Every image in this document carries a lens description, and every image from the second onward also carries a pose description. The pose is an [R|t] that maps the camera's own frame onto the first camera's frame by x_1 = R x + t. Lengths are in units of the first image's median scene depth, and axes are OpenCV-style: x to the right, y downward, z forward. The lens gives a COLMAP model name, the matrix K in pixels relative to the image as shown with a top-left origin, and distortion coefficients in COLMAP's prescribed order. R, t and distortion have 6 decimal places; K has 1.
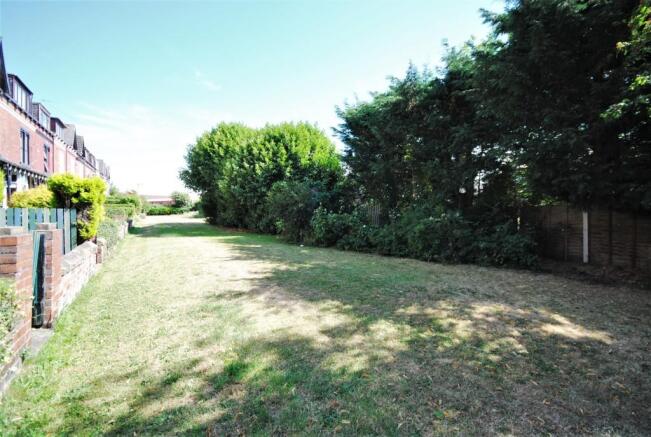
lens RADIAL K [[287.4, 0, 328.5], [0, 287.4, 217.5], [0, 0, 1]] dist [0.008235, -0.009371]
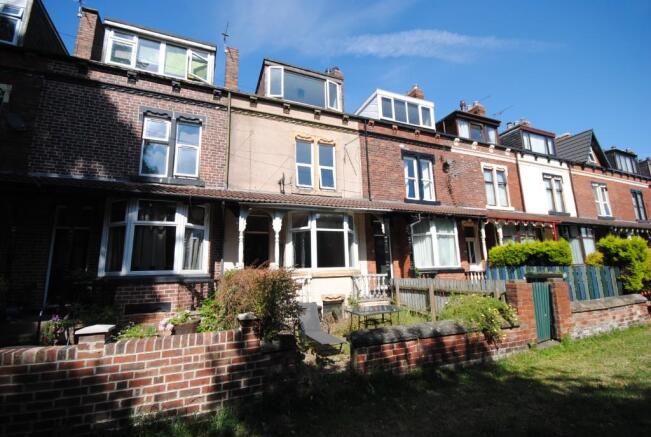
lens RADIAL K [[287.4, 0, 328.5], [0, 287.4, 217.5], [0, 0, 1]] dist [0.008235, -0.009371]
pose [[-0.155609, -0.176033, -0.972007, 0.522474], [0.004400, 0.983860, -0.178884, -0.019127], [0.987809, -0.032113, -0.152323, -0.031945]]
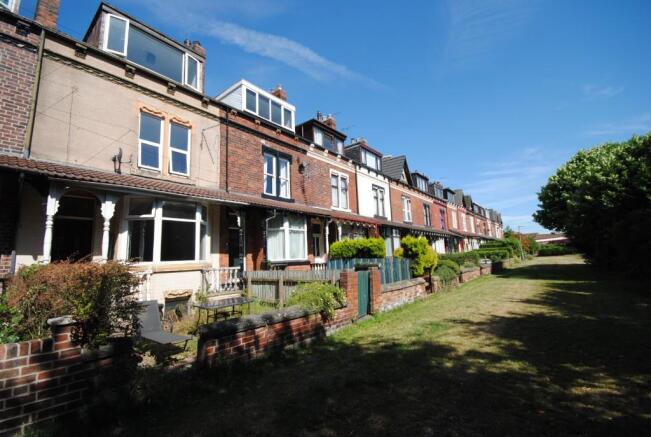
lens RADIAL K [[287.4, 0, 328.5], [0, 287.4, 217.5], [0, 0, 1]] dist [0.008235, -0.009371]
pose [[0.335644, -0.149310, -0.930080, 0.557122], [0.018233, 0.988203, -0.152061, -0.014956], [0.941812, 0.034081, 0.334407, -0.042537]]
